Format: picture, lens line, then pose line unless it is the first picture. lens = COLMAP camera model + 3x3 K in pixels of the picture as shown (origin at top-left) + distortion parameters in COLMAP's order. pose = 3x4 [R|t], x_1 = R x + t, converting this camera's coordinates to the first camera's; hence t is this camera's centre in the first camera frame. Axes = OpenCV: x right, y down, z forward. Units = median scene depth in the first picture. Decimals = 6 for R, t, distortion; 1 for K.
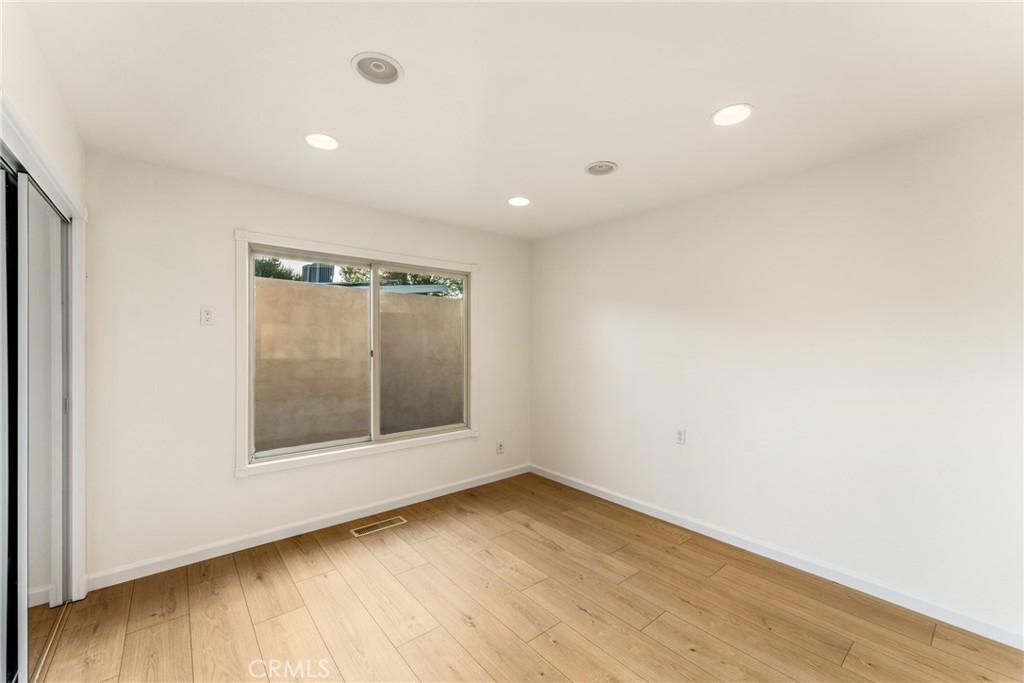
lens RADIAL K [[405.0, 0, 519.0], [0, 405.0, 340.5], [0, 0, 1]] dist [-0.000274, 0.000010]
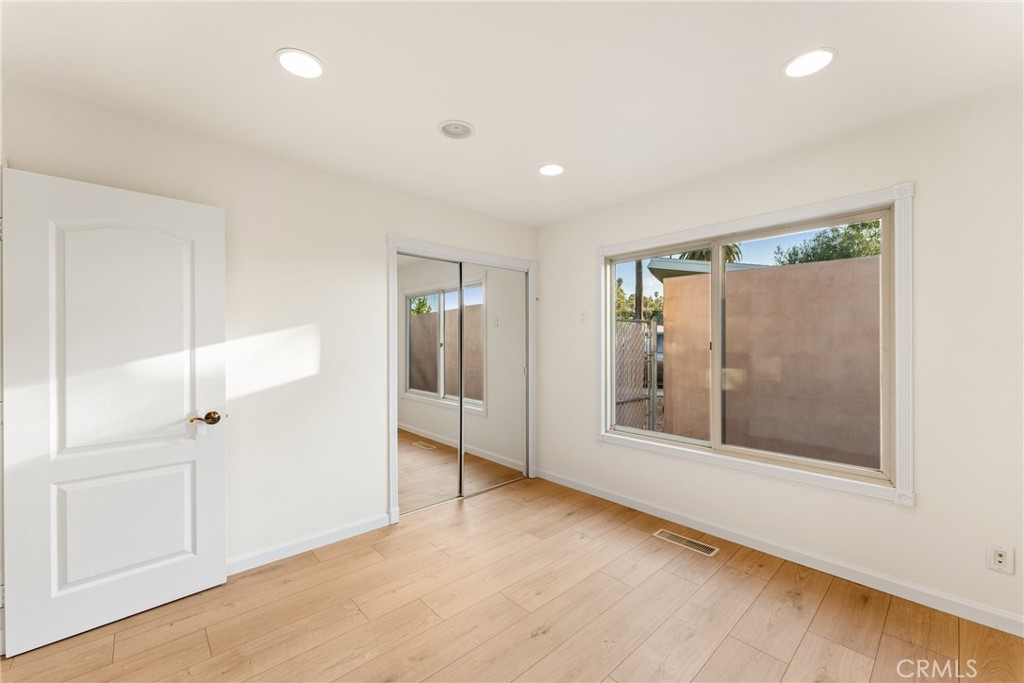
lens RADIAL K [[414.1, 0, 512.2], [0, 414.1, 337.4], [0, 0, 1]] dist [-0.000550, -0.000175]
pose [[0.041174, -0.009659, -0.999105, 0.539894], [0.010432, 0.999903, -0.009236, 0.020763], [0.999098, -0.010042, 0.041271, 0.596932]]
